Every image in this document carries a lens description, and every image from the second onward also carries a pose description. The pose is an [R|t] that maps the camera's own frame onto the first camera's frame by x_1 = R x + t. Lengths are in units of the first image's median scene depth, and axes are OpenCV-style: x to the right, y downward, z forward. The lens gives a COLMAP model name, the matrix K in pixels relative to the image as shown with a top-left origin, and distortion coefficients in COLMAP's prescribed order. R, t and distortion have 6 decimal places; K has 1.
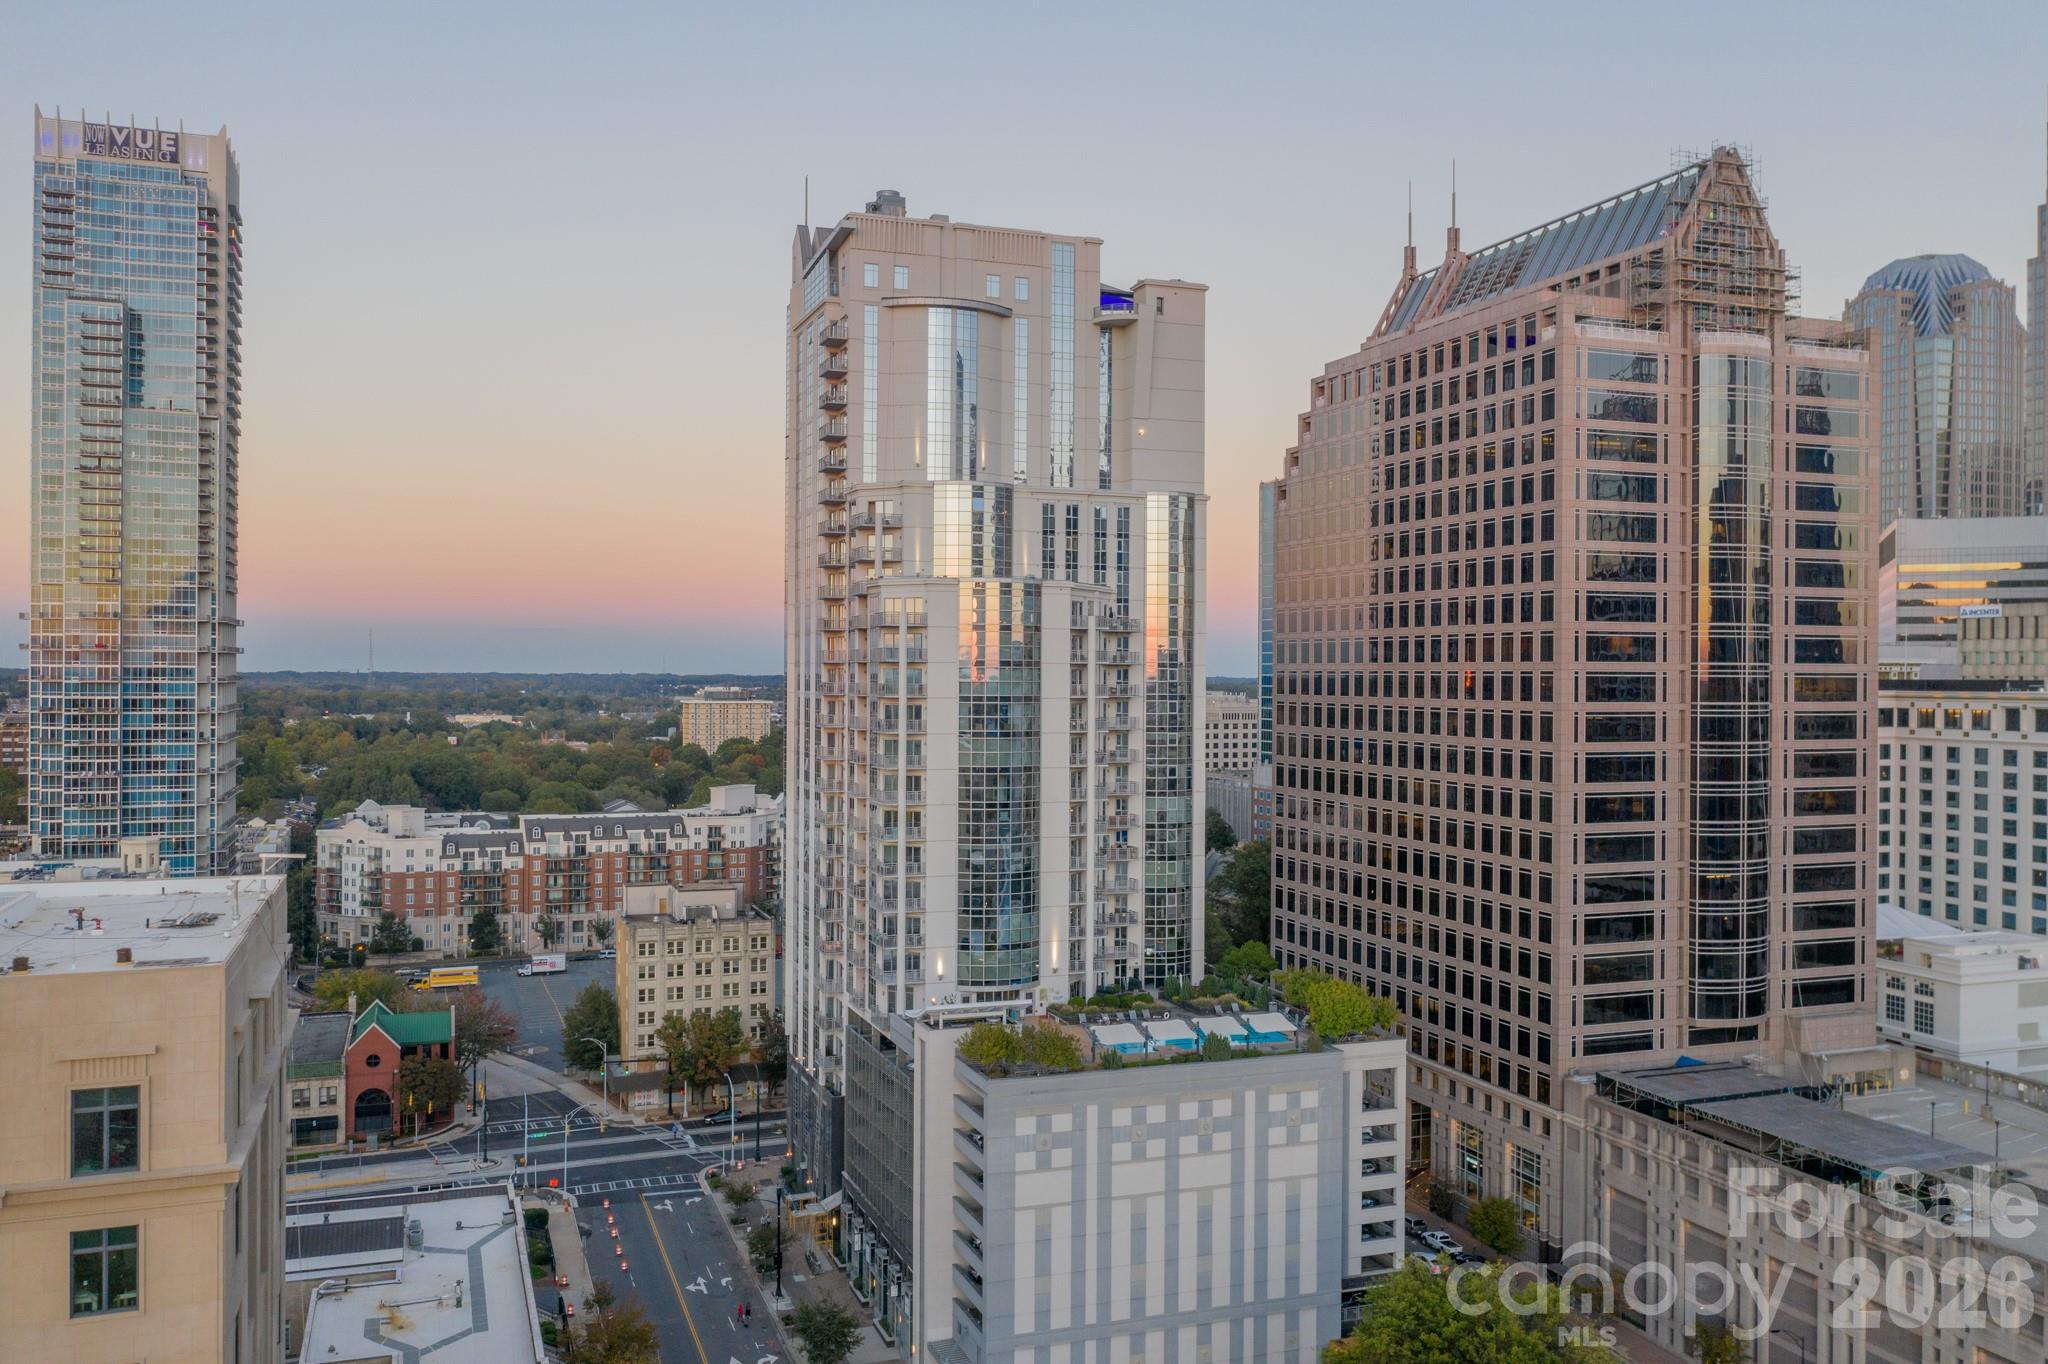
lens RADIAL K [[1590.0, 0, 1024.0], [0, 1590.0, 682.0], [0, 0, 1]] dist [-0.007370, -0.004216]
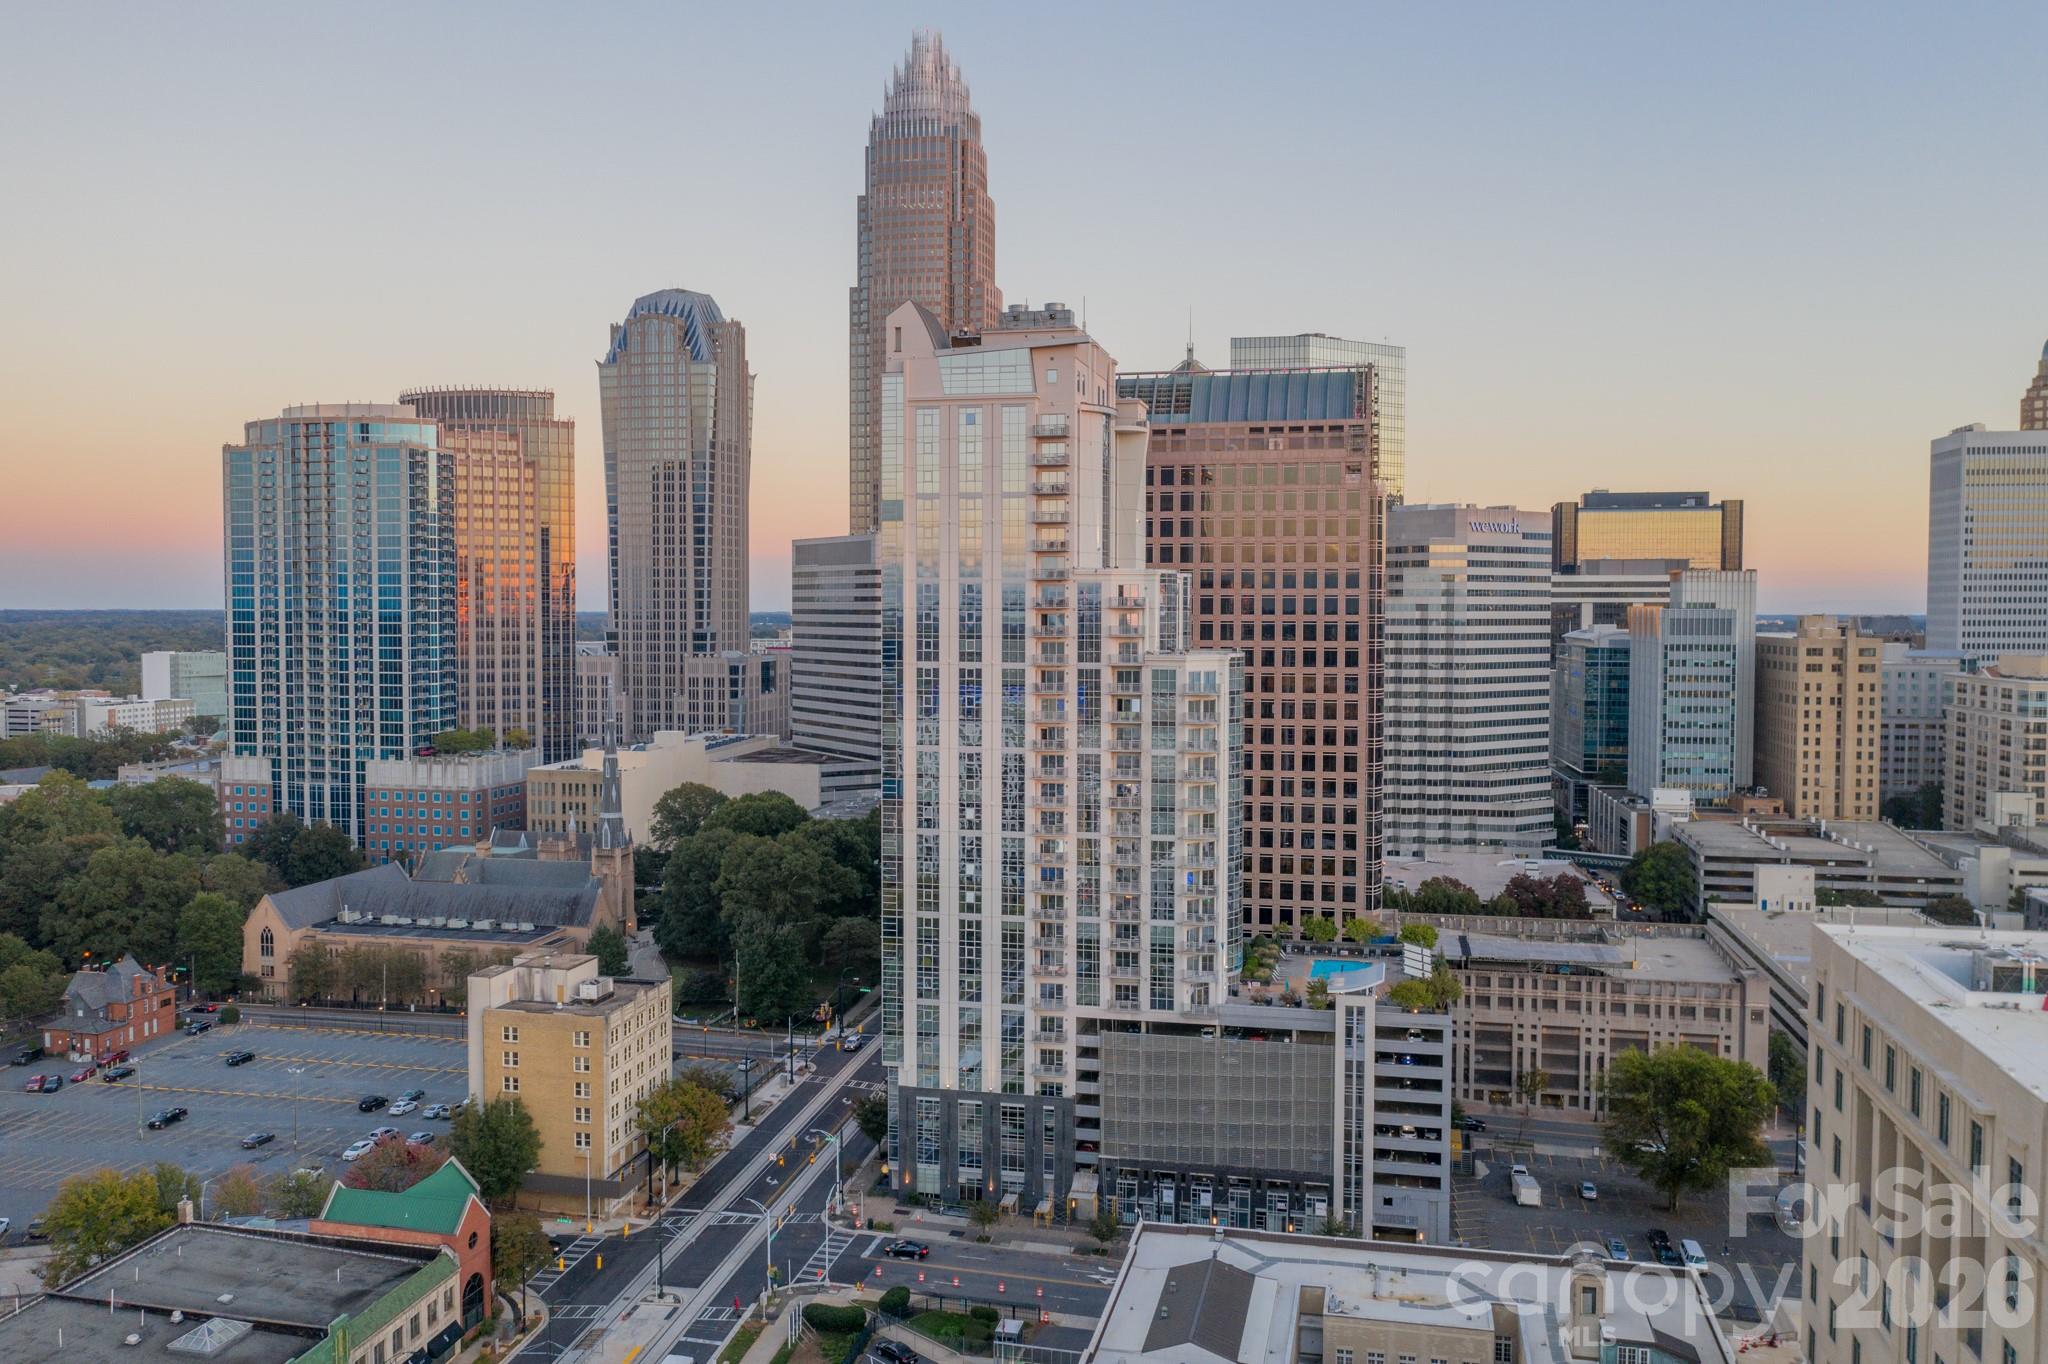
lens RADIAL K [[1615.6, 0, 963.1], [0, 1615.6, 674.1], [0, 0, 1]] dist [-0.005082, -0.002619]
pose [[0.570986, -0.041198, 0.819925, -0.948227], [0.009749, 0.999010, 0.043407, -0.082718], [-0.820902, -0.016792, 0.570822, 0.342339]]
